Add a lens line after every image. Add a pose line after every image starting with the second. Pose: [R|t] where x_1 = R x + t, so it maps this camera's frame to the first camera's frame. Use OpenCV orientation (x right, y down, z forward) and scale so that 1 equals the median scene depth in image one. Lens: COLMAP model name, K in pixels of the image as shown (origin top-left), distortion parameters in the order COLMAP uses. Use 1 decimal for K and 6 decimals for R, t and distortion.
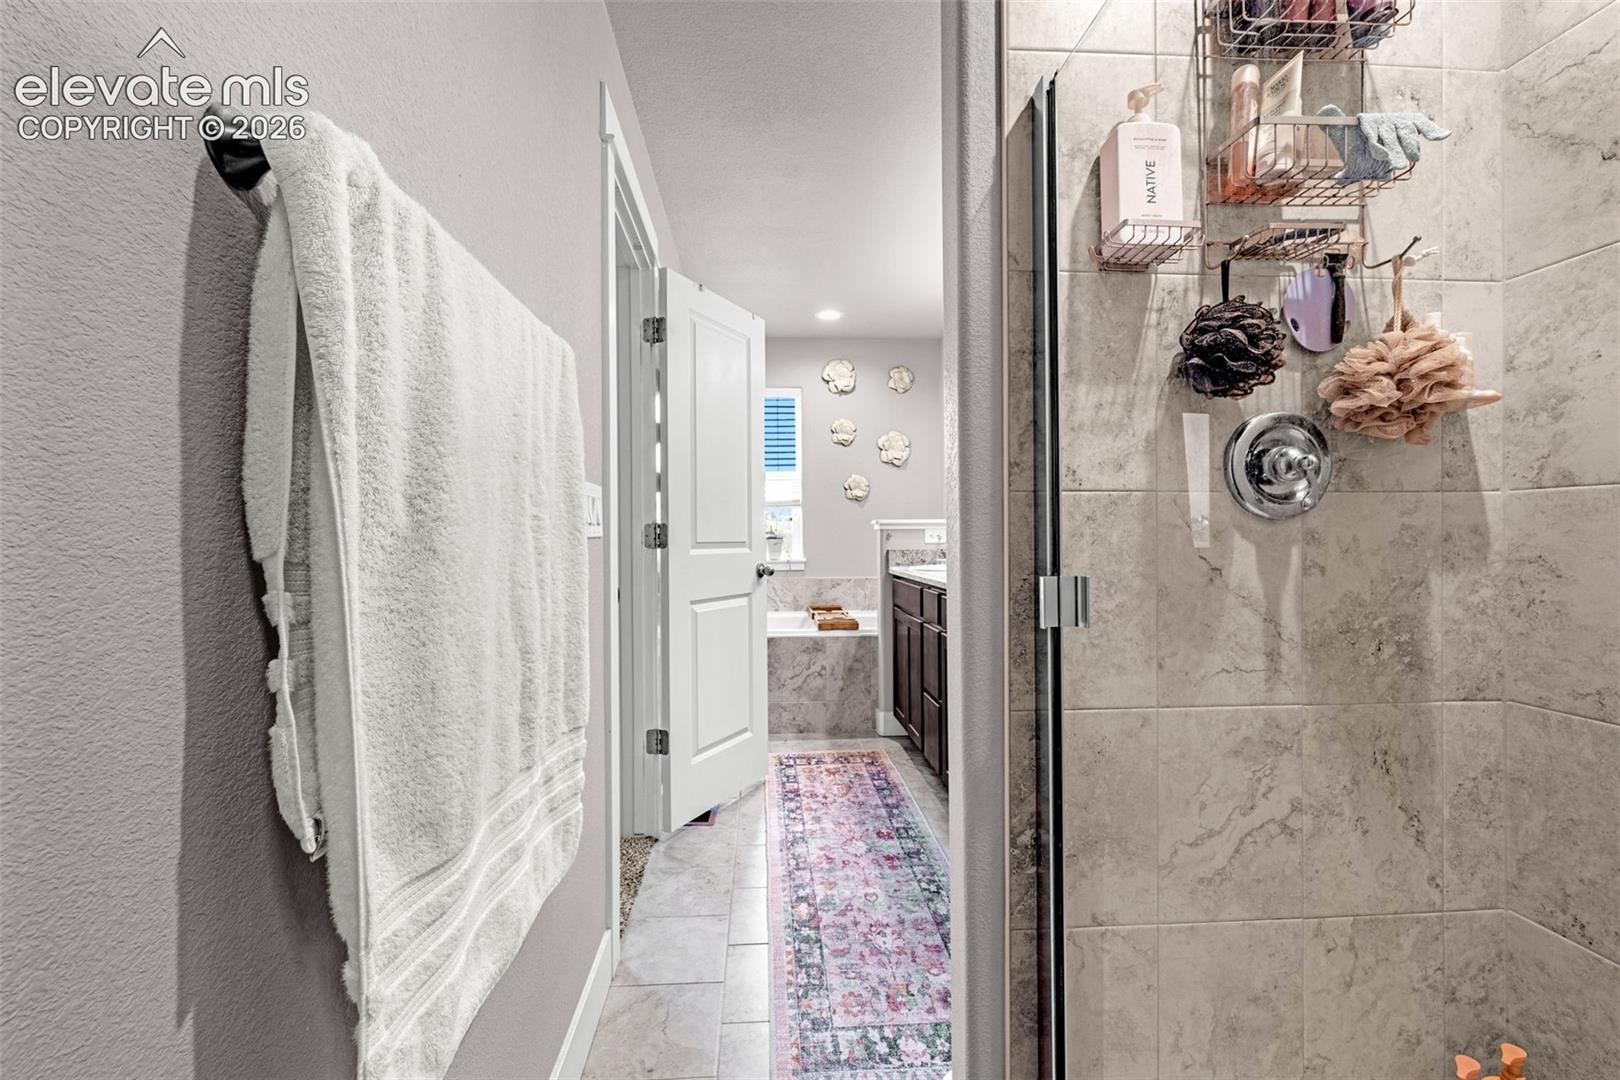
lens RADIAL K [[690.6, 0, 807.2], [0, 690.6, 550.1], [0, 0, 1]] dist [0.001435, 0.000111]
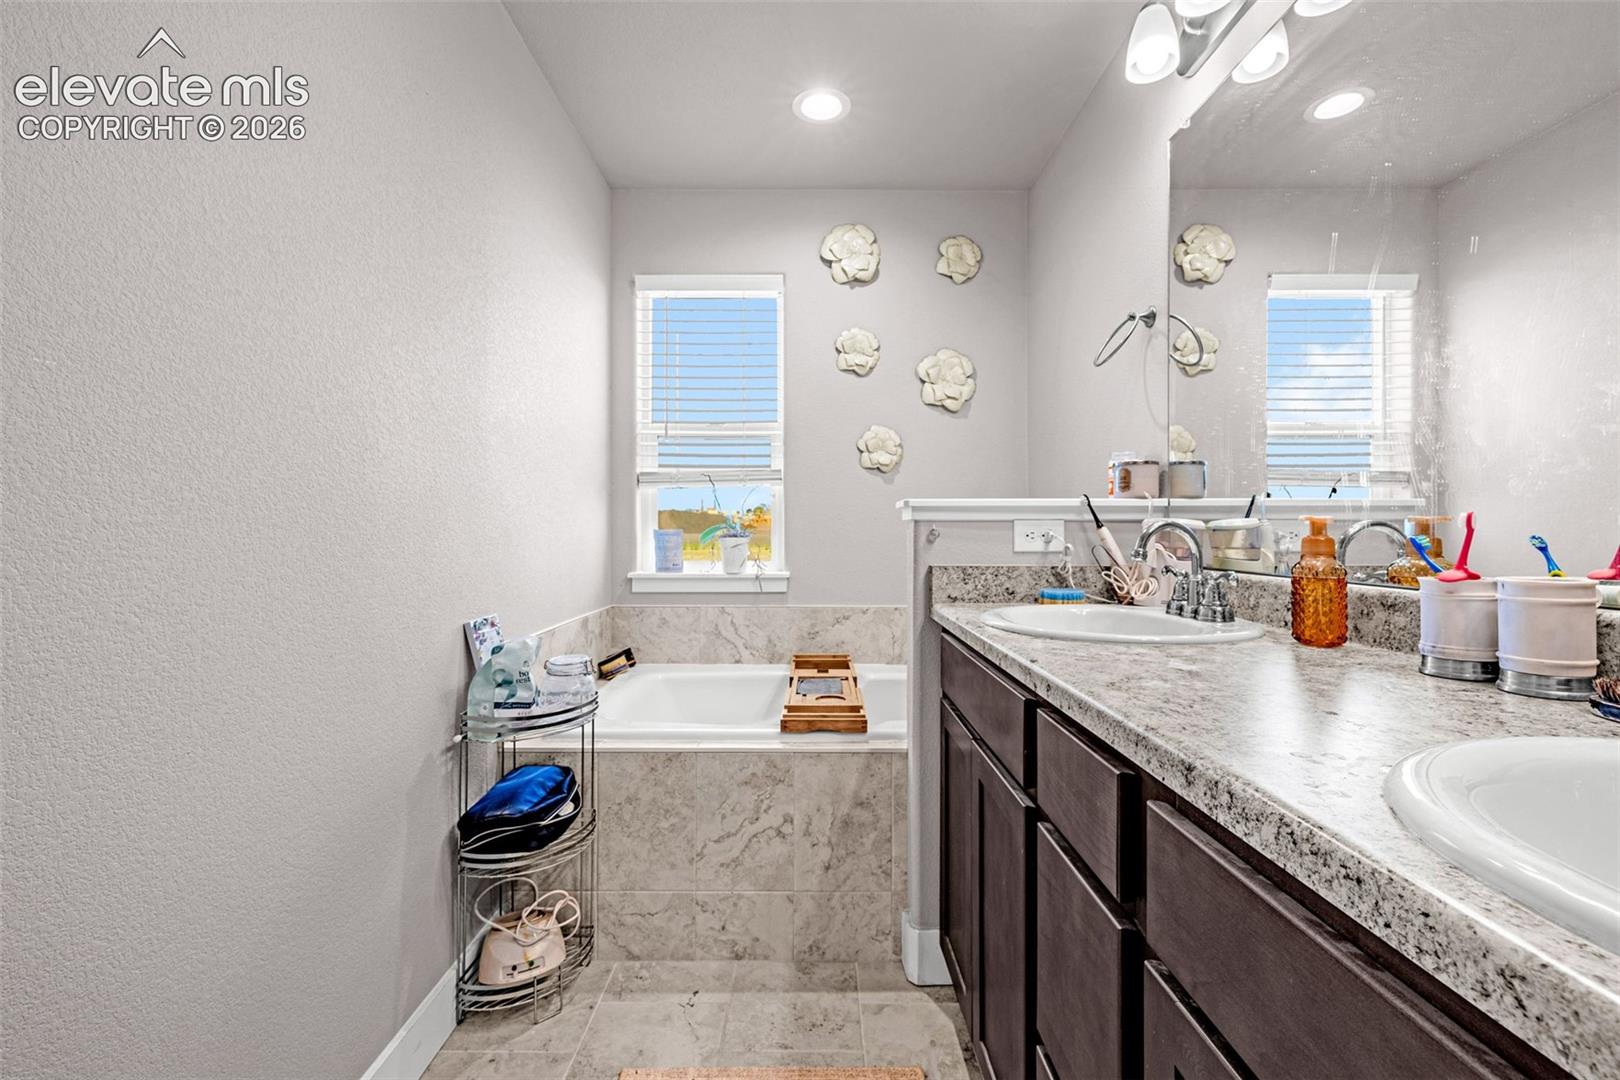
lens RADIAL K [[690.6, 0, 812.7], [0, 690.6, 526.5], [0, 0, 1]] dist [0.001435, 0.000111]
pose [[0.997655, 0.008877, -0.067860, 0.095777], [-0.010815, 0.999543, -0.028240, -0.016405], [0.067578, 0.028908, 0.997295, 0.736871]]
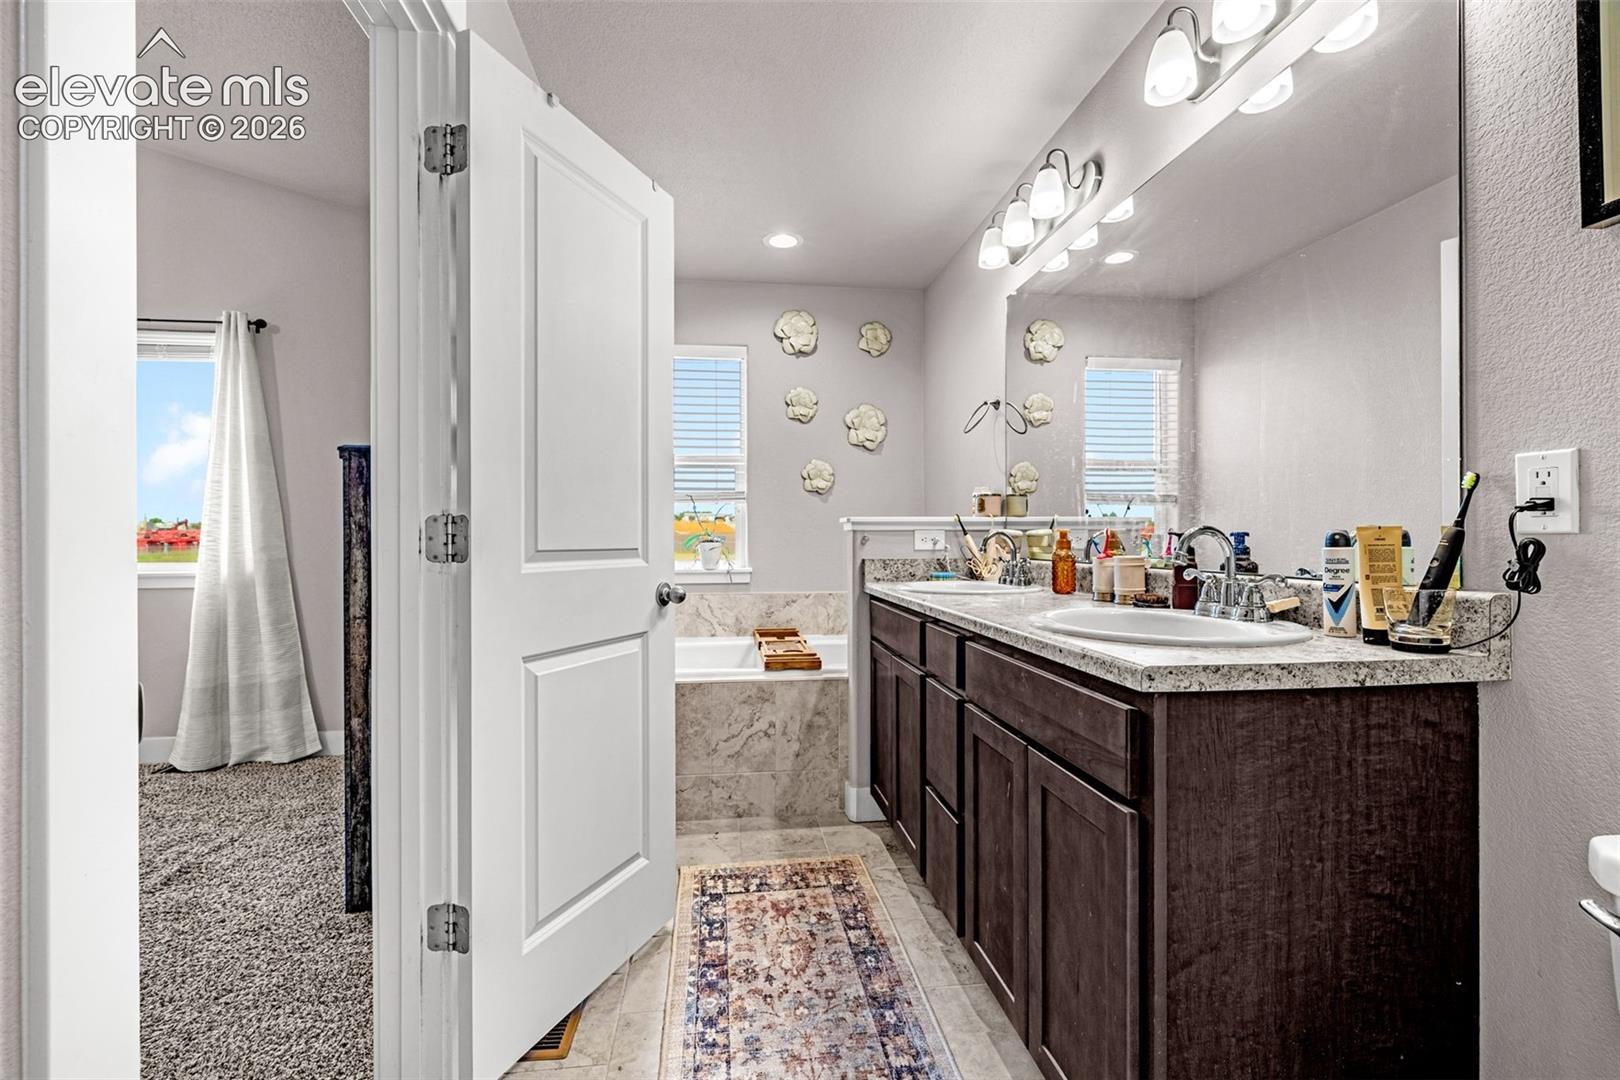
lens RADIAL K [[690.6, 0, 801.9], [0, 690.6, 537.4], [0, 0, 1]] dist [0.001435, 0.000111]
pose [[0.998412, 0.005533, 0.056053, 0.018560], [-0.004316, 0.999753, -0.021820, -0.008991], [-0.056160, 0.021544, 0.998189, 0.393228]]
